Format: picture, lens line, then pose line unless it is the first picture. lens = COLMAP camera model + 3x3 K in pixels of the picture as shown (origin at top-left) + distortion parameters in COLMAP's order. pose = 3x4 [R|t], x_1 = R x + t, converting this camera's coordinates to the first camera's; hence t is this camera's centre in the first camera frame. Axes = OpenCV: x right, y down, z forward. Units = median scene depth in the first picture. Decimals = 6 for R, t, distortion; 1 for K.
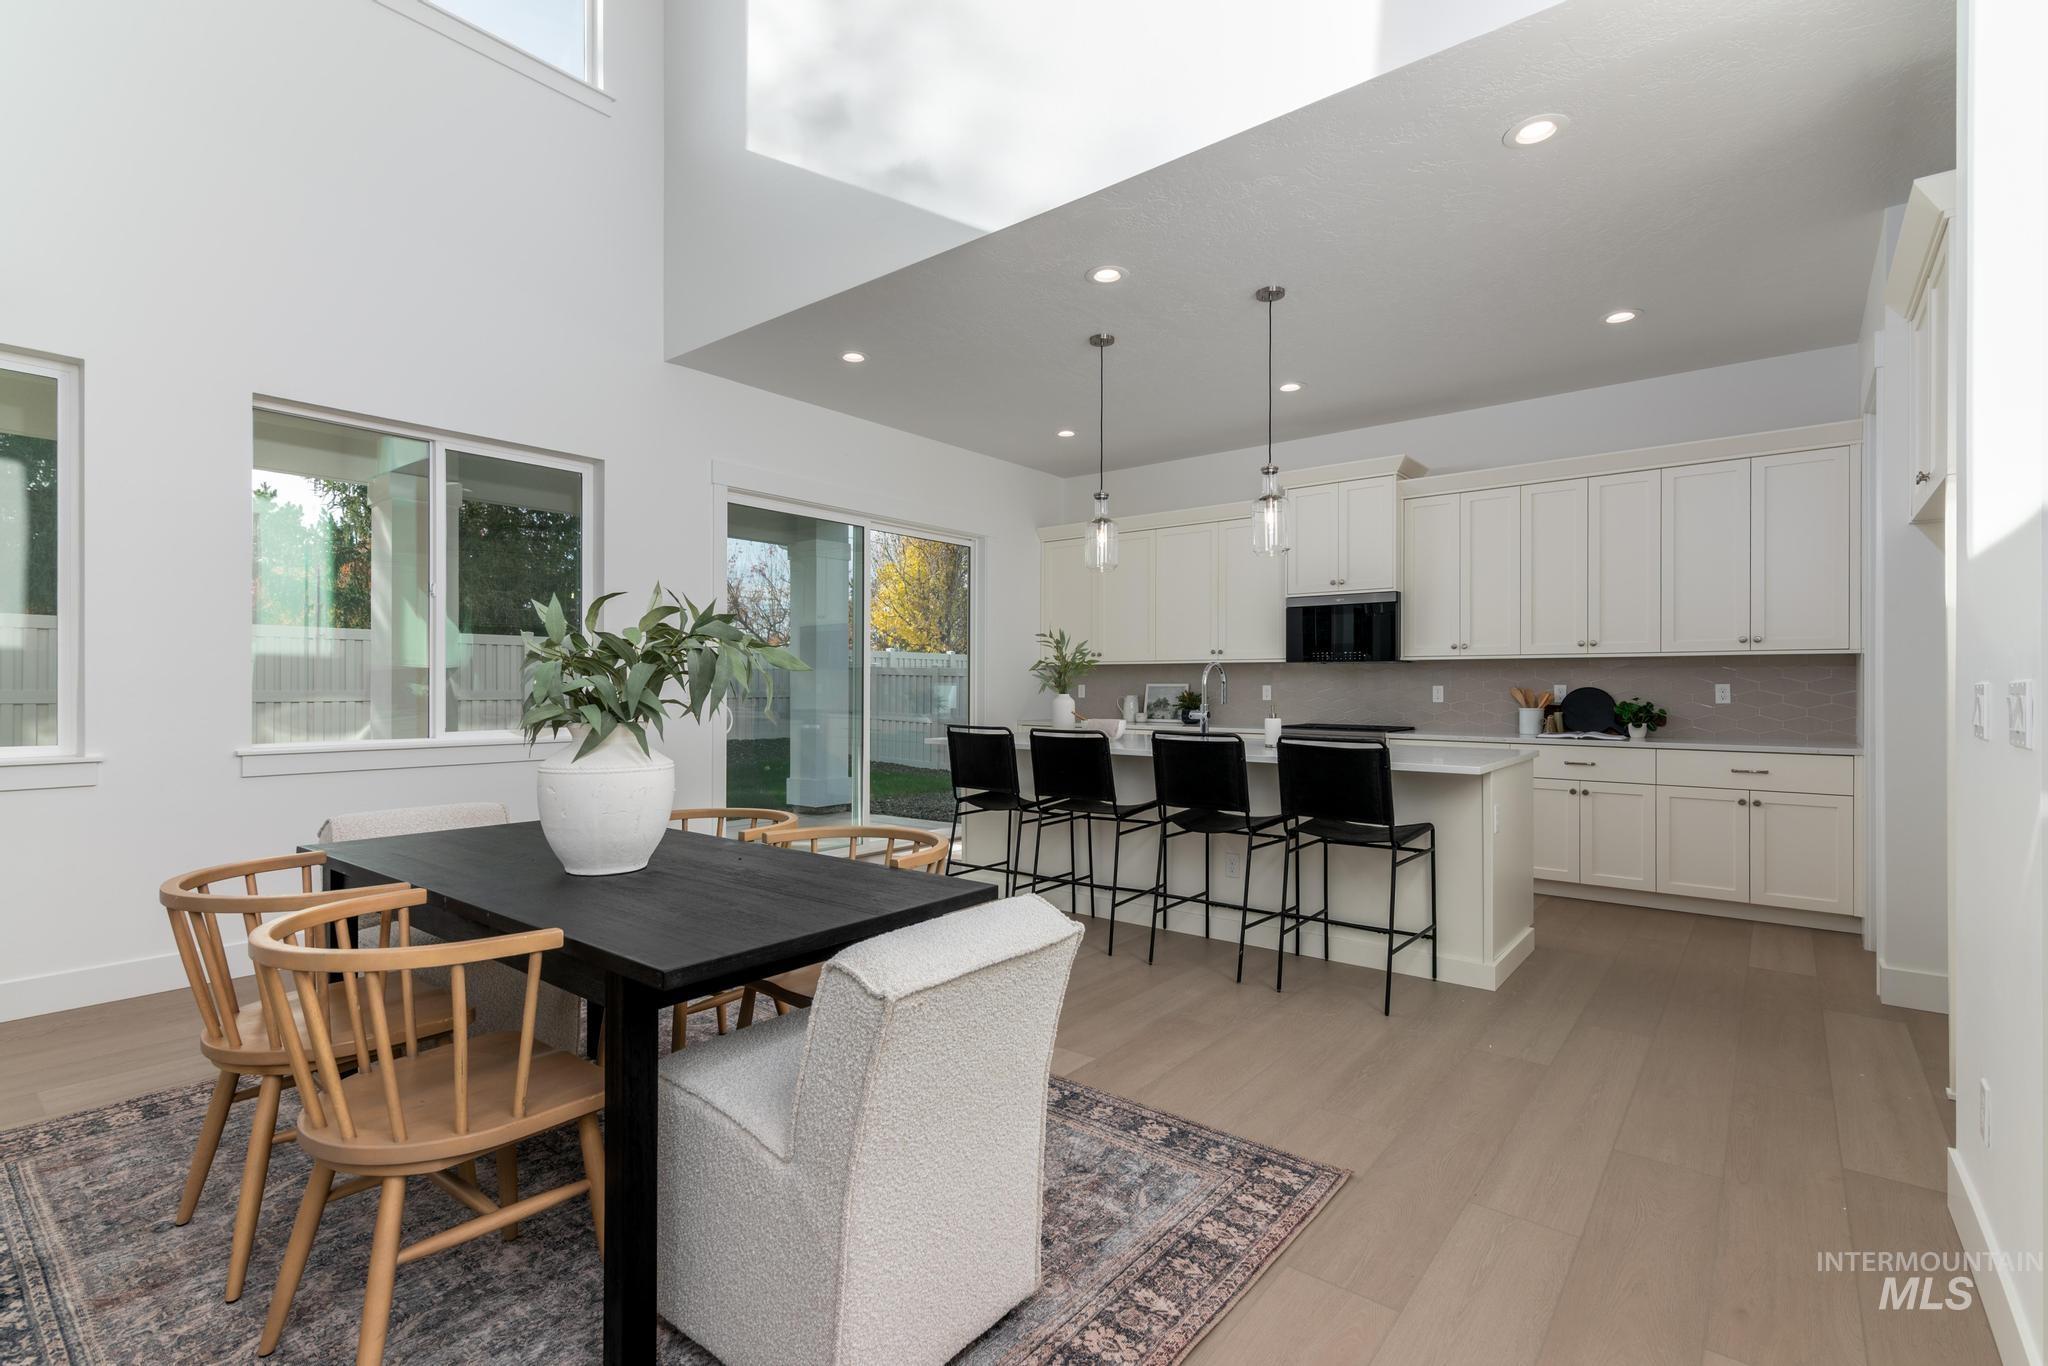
lens RADIAL K [[953.4, 0, 1024.0], [0, 953.4, 683.0], [0, 0, 1]] dist [0.016535, -0.000030]
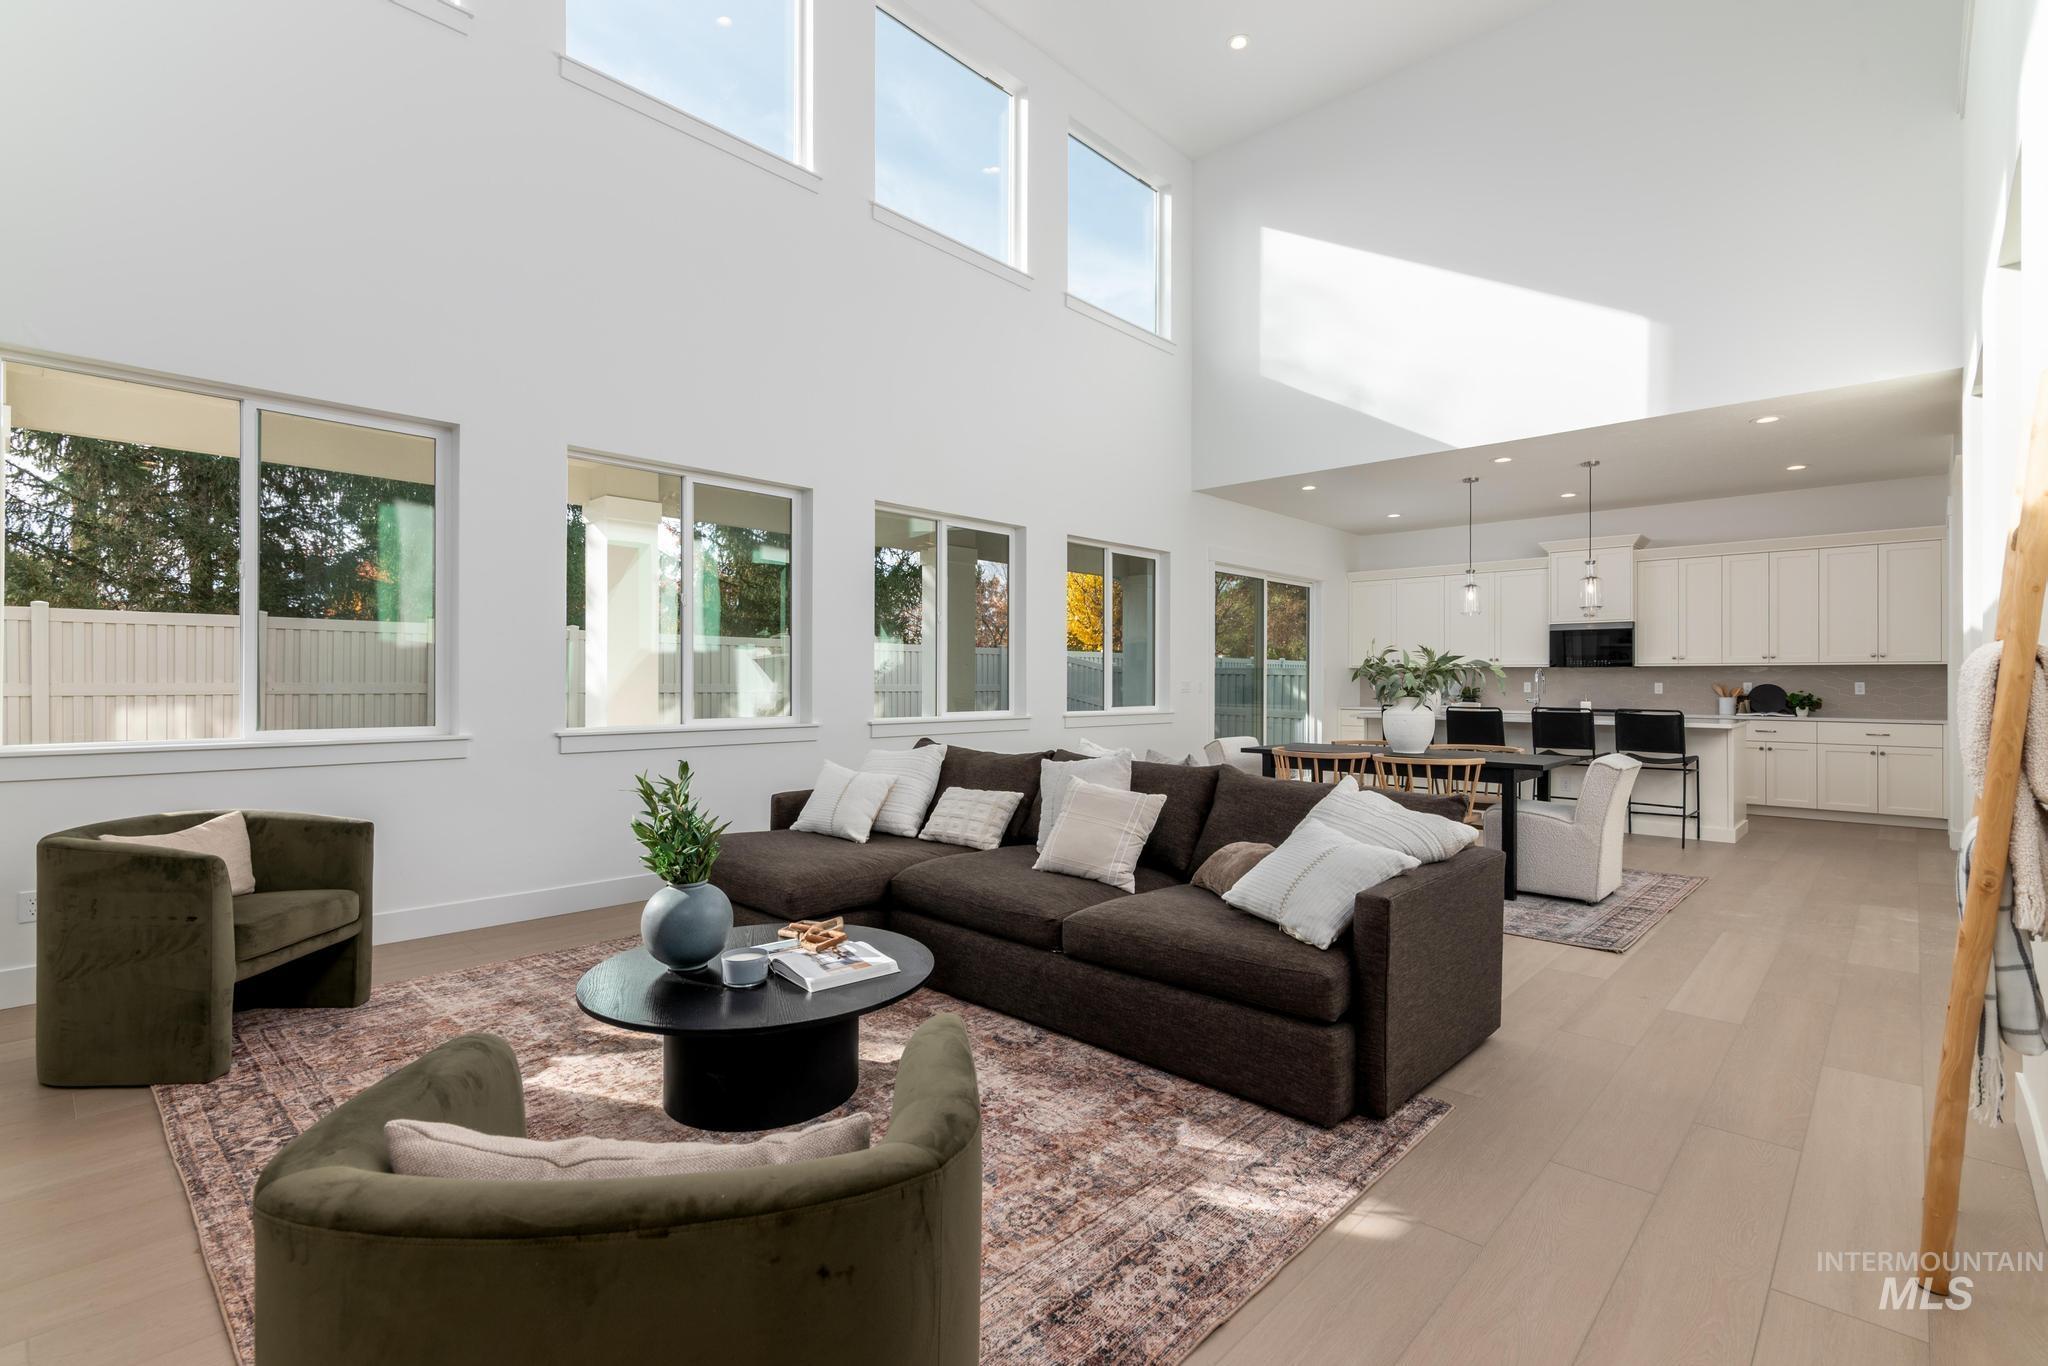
lens RADIAL K [[922.4, 0, 1024.0], [0, 922.4, 683.0], [0, 0, 1]] dist [0.001996, -0.000157]
pose [[0.995827, 0.001840, -0.091245, -0.499835], [-0.001282, 0.999980, 0.006176, -0.005369], [0.091255, -0.006033, 0.995809, -0.635763]]
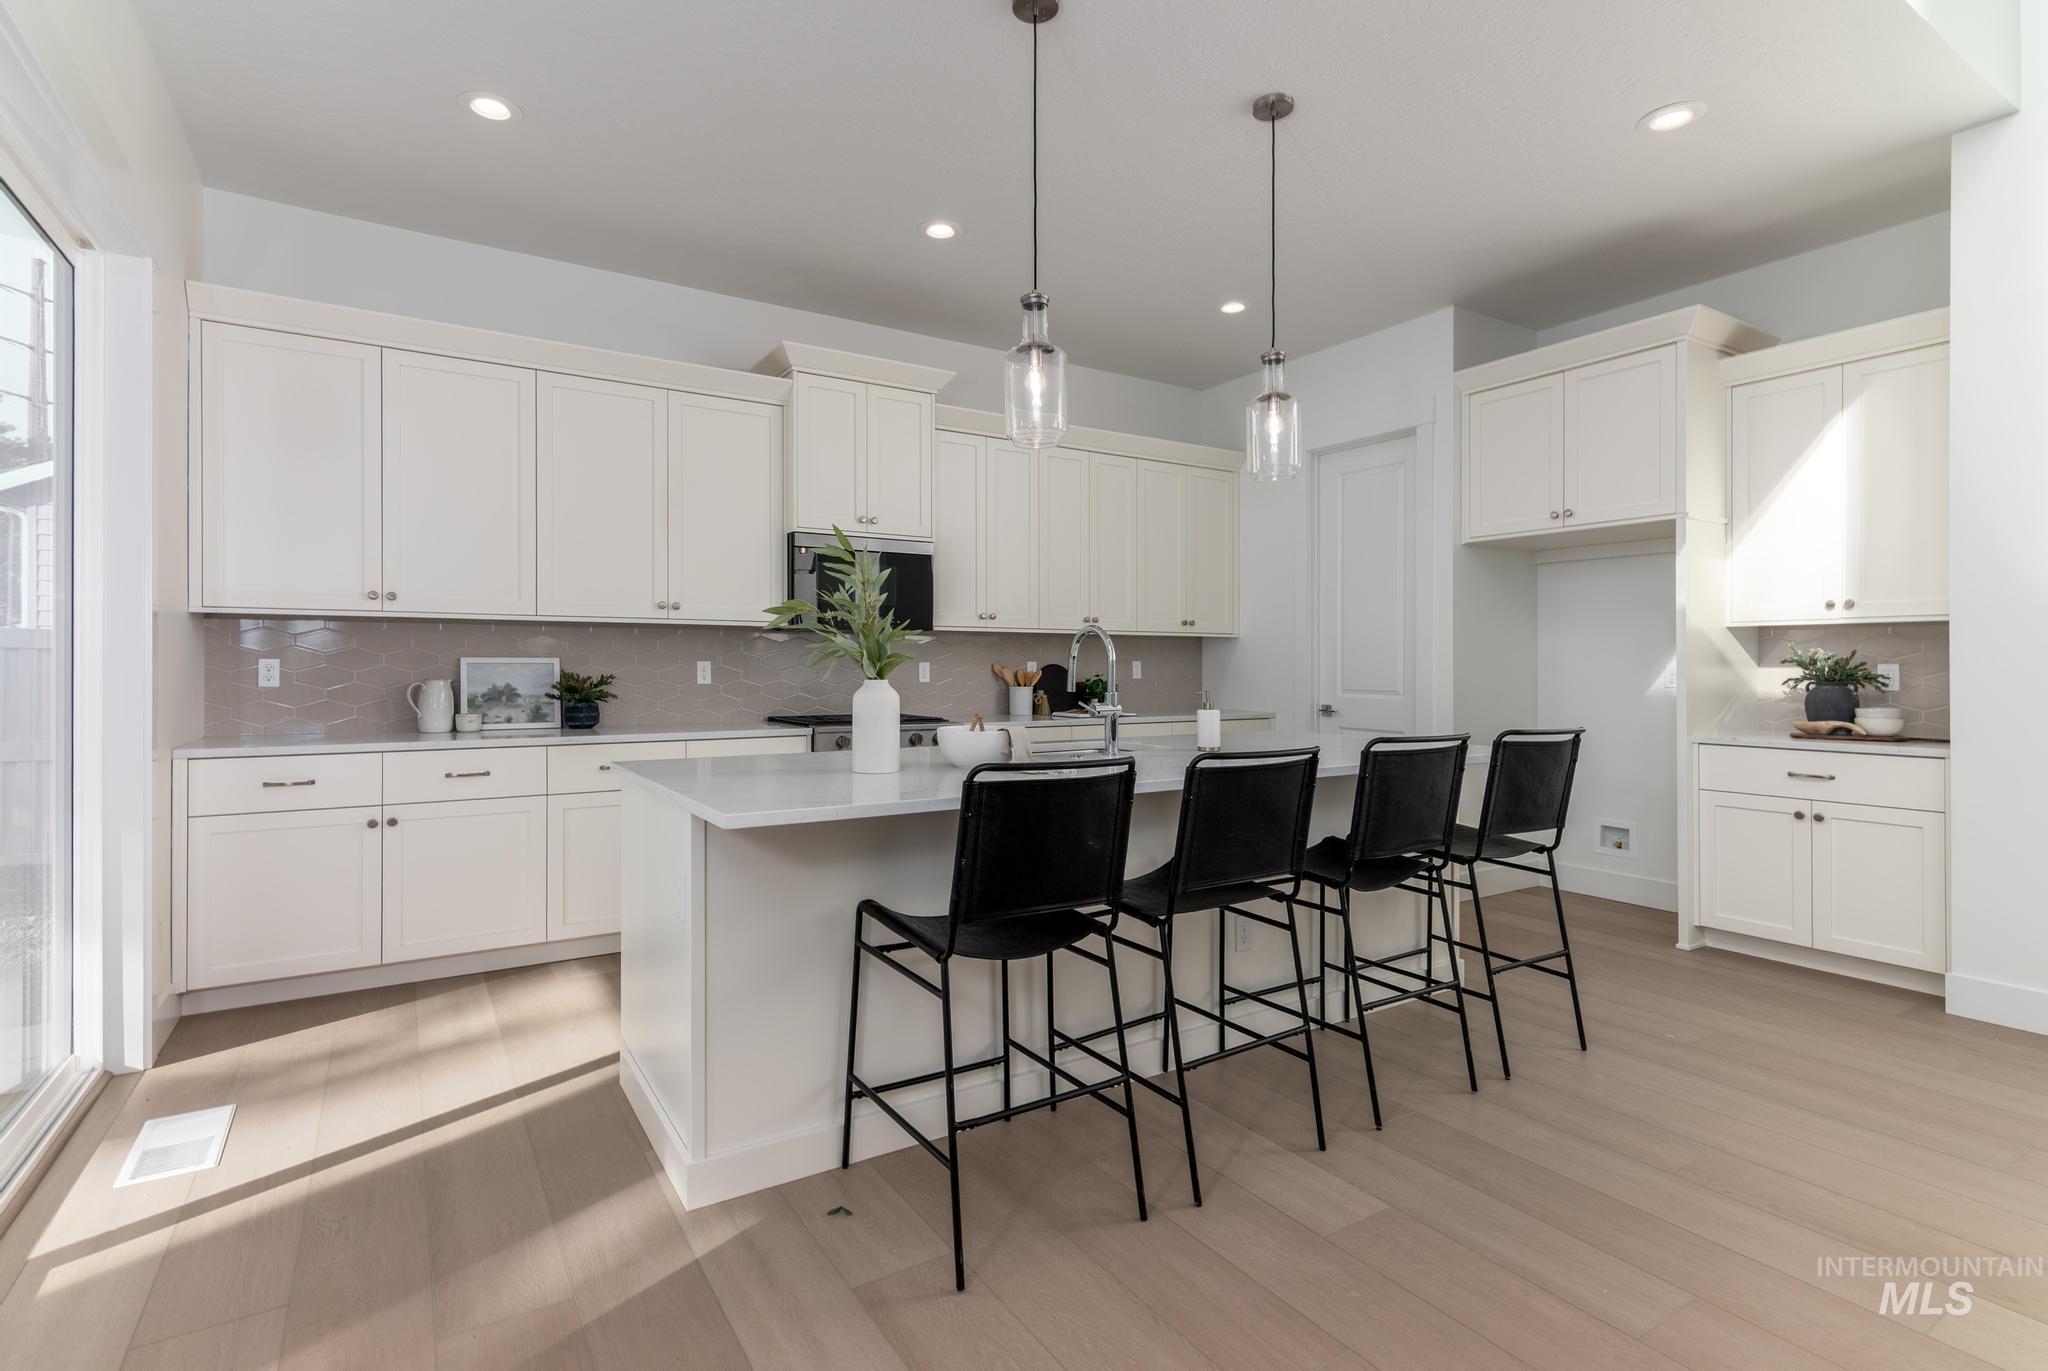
lens RADIAL K [[1002.7, 0, 1027.4], [0, 1002.7, 662.9], [0, 0, 1]] dist [0.017953, -0.000005]
pose [[0.327470, 0.002441, 0.944858, -0.388518], [-0.007148, 0.999974, -0.000107, 0.002224], [-0.944835, -0.006719, 0.327479, 0.716151]]
